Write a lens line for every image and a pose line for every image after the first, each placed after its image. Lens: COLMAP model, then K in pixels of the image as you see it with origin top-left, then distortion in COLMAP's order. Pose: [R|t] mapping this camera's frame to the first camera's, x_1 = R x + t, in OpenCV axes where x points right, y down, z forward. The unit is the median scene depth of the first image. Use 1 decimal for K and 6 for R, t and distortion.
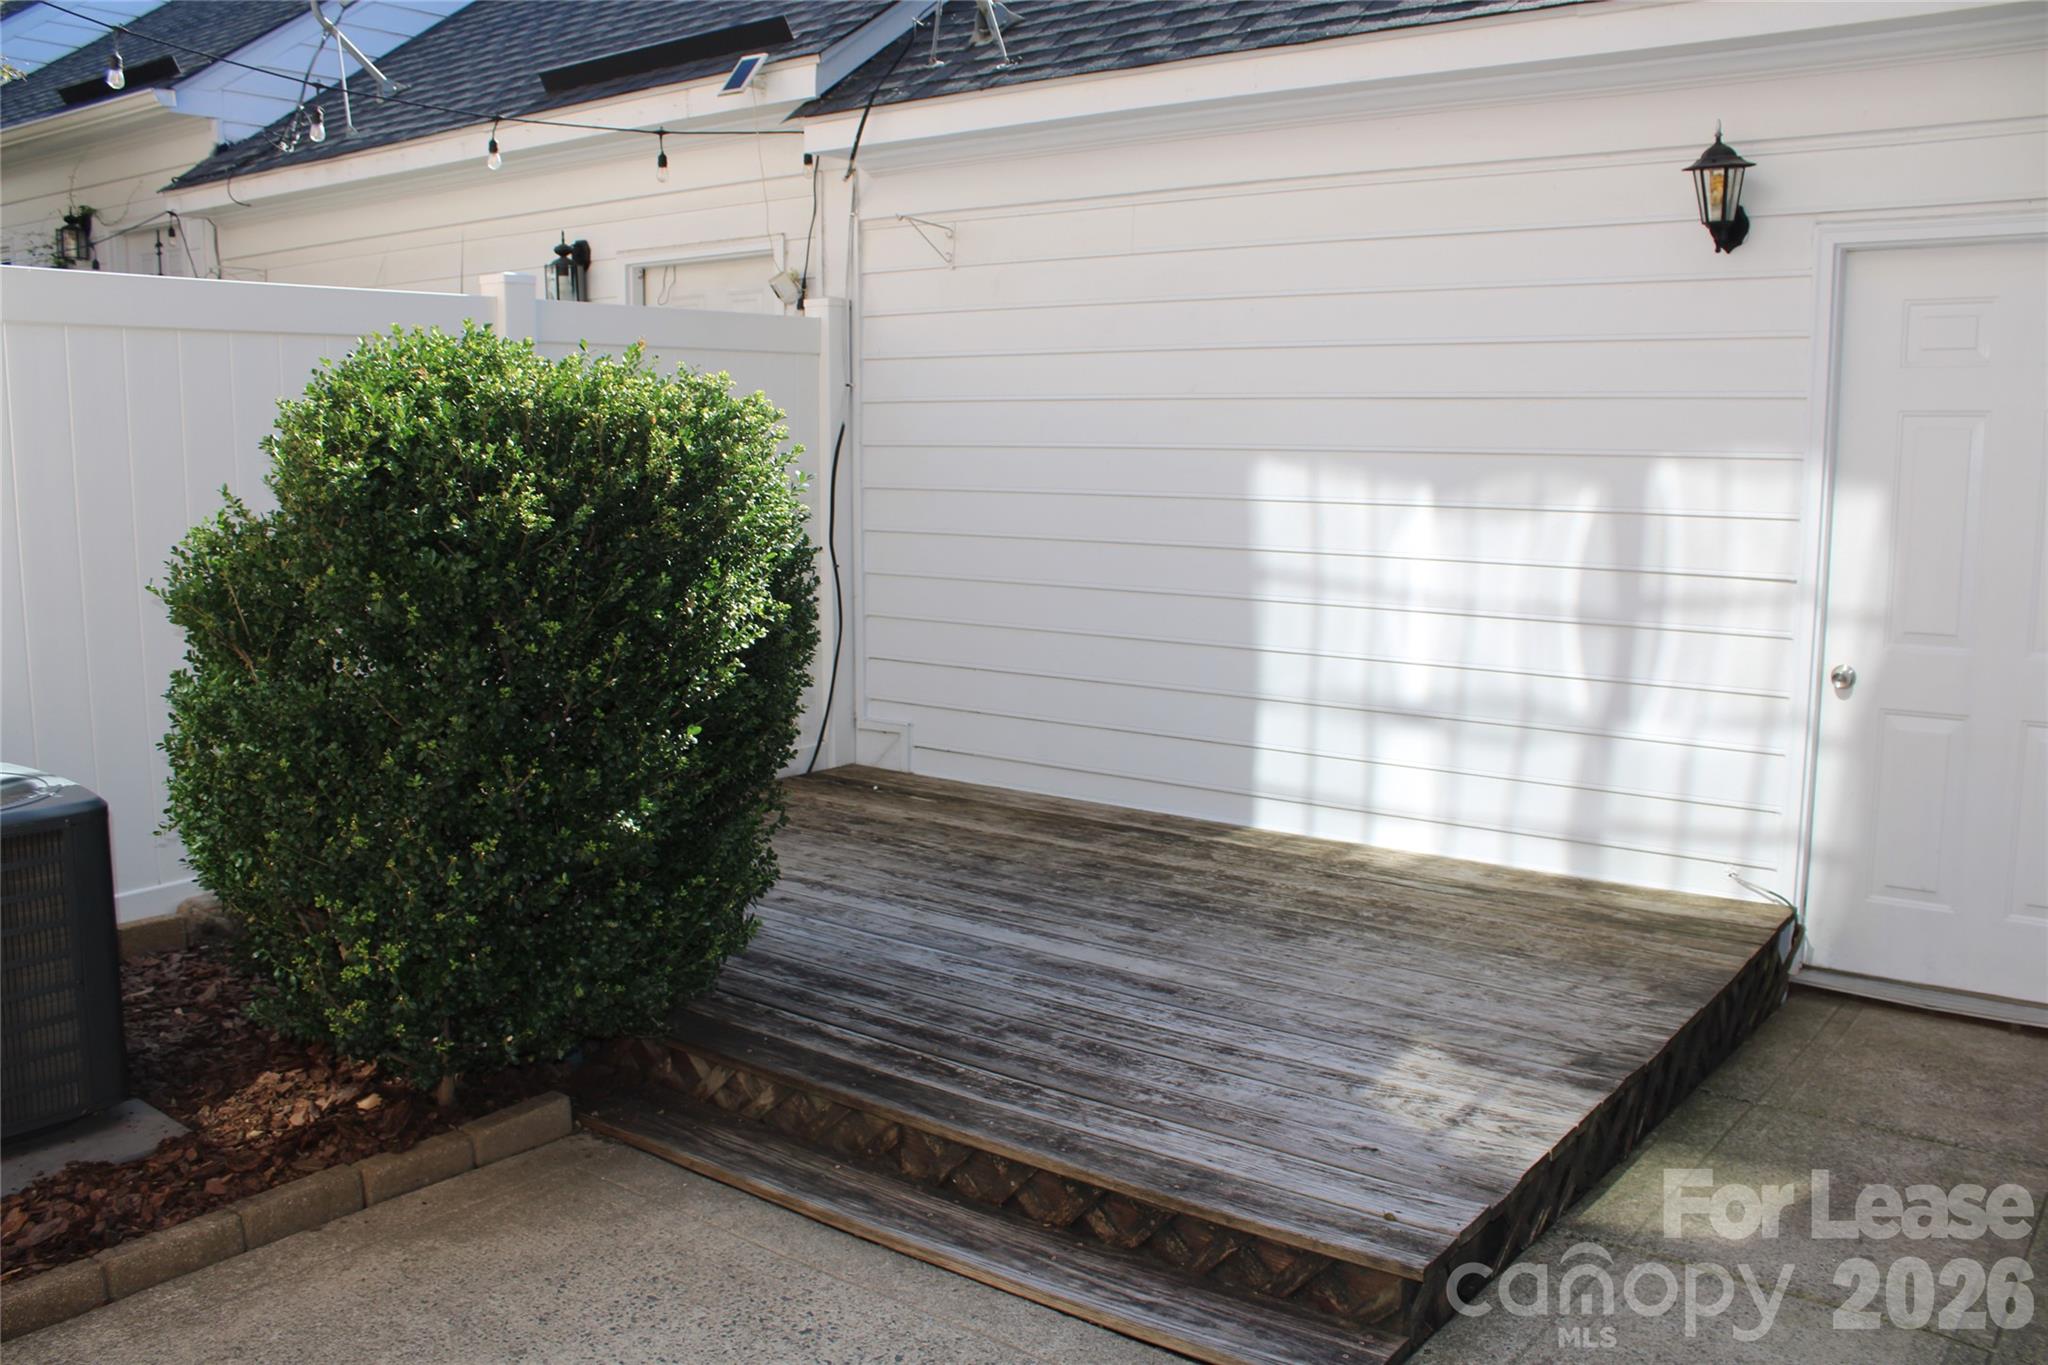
lens RADIAL K [[1697.3, 0, 1029.5], [0, 1697.3, 683.1], [0, 0, 1]] dist [-0.167001, 0.149589]
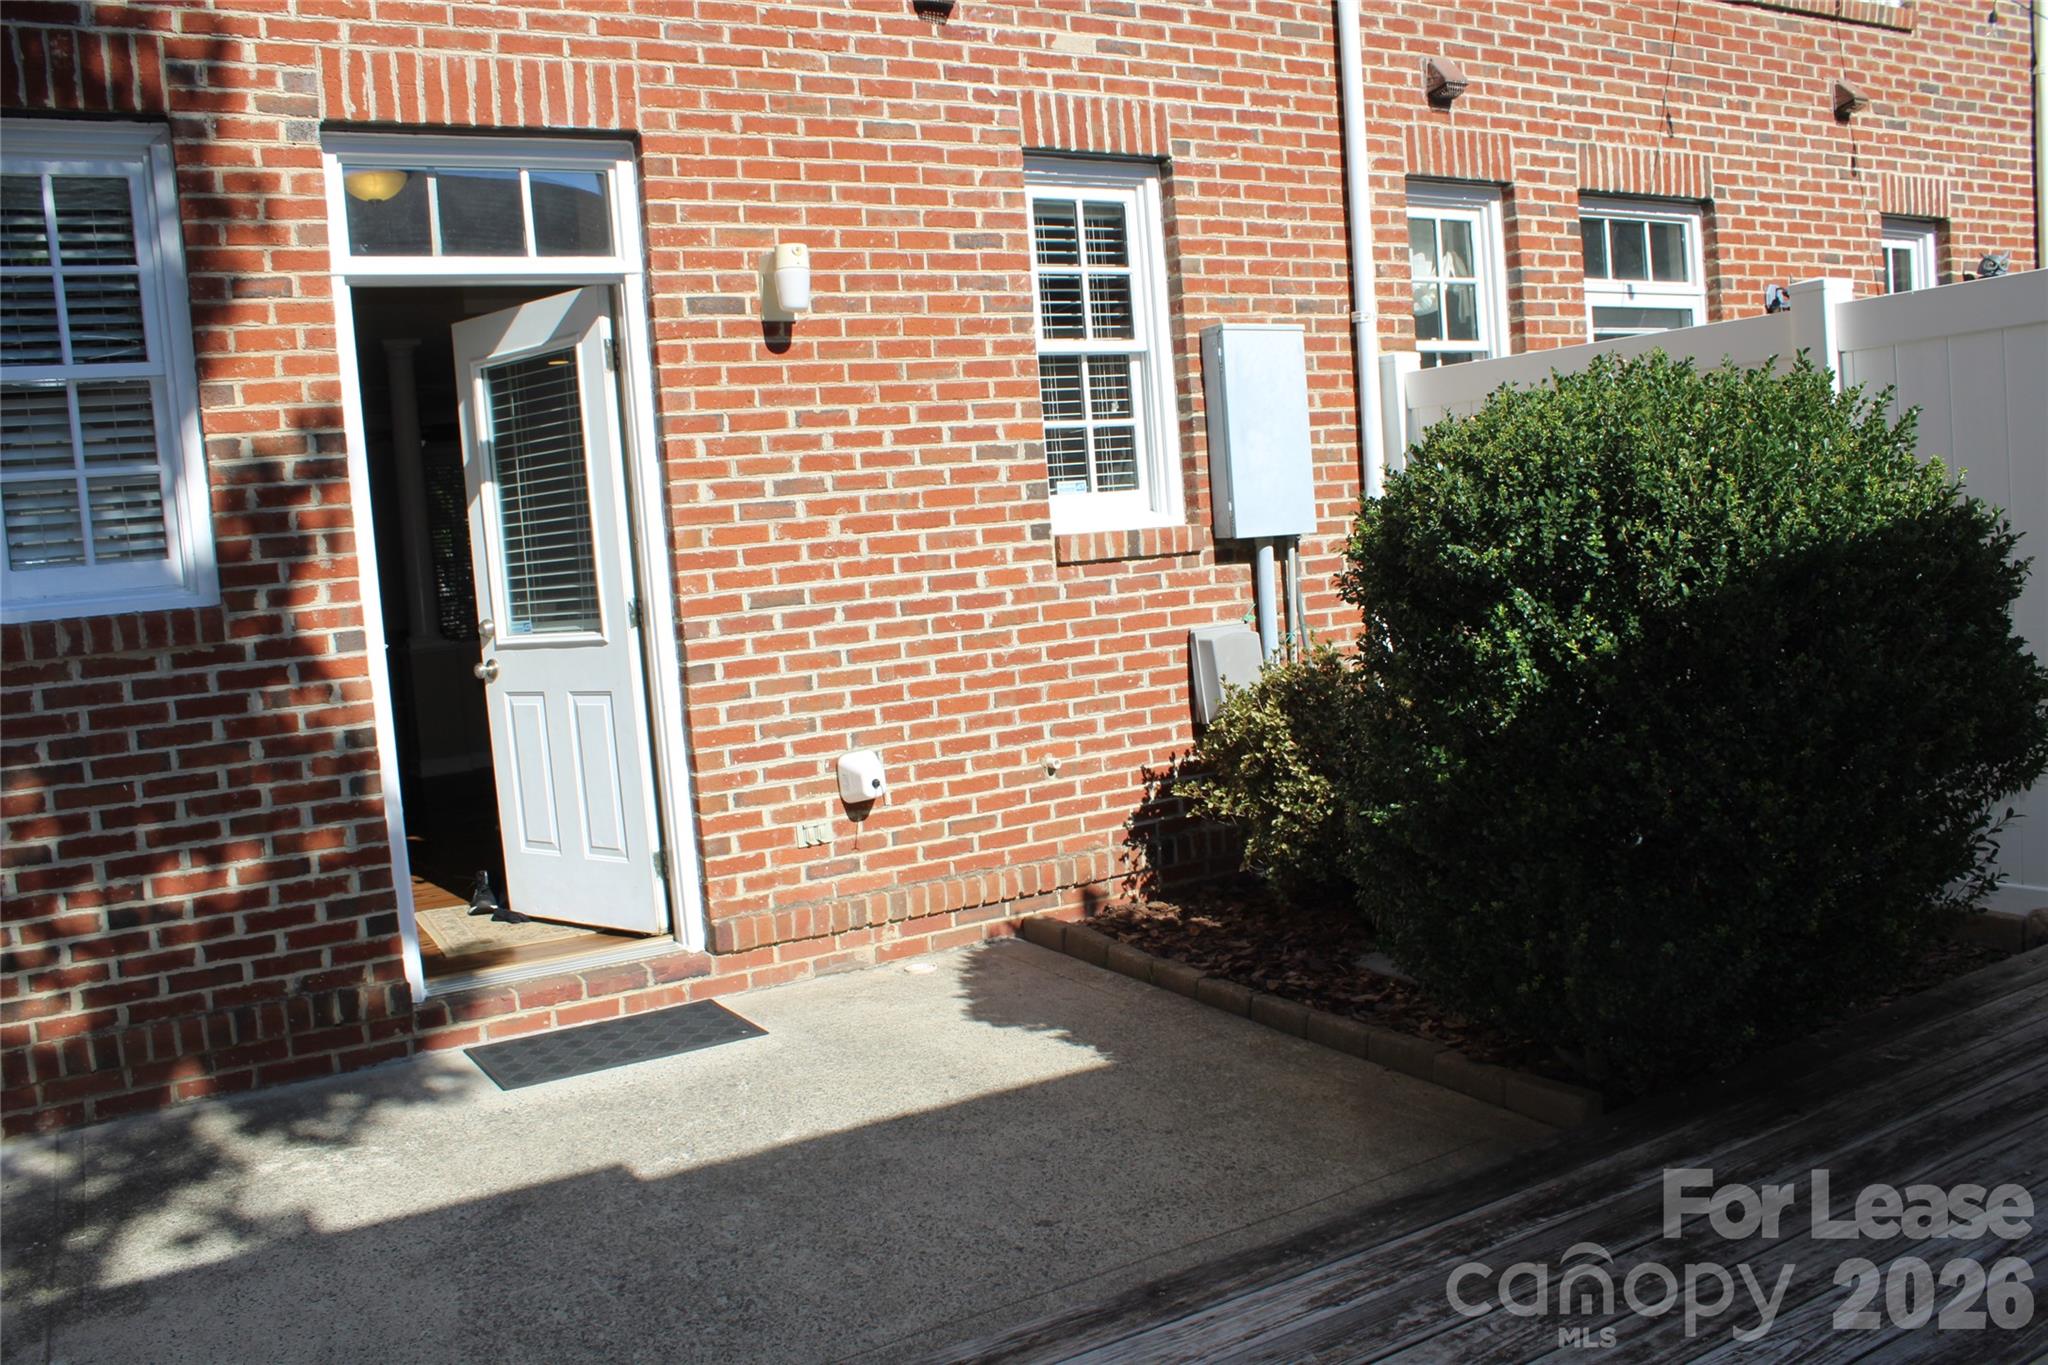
lens RADIAL K [[1697.3, 0, 1029.5], [0, 1697.3, 683.1], [0, 0, 1]] dist [-0.167001, 0.149589]
pose [[-0.386784, 0.104786, -0.916198, 0.821101], [-0.055776, 0.989046, 0.136664, -0.136889], [0.920482, 0.103961, -0.376702, 1.107725]]
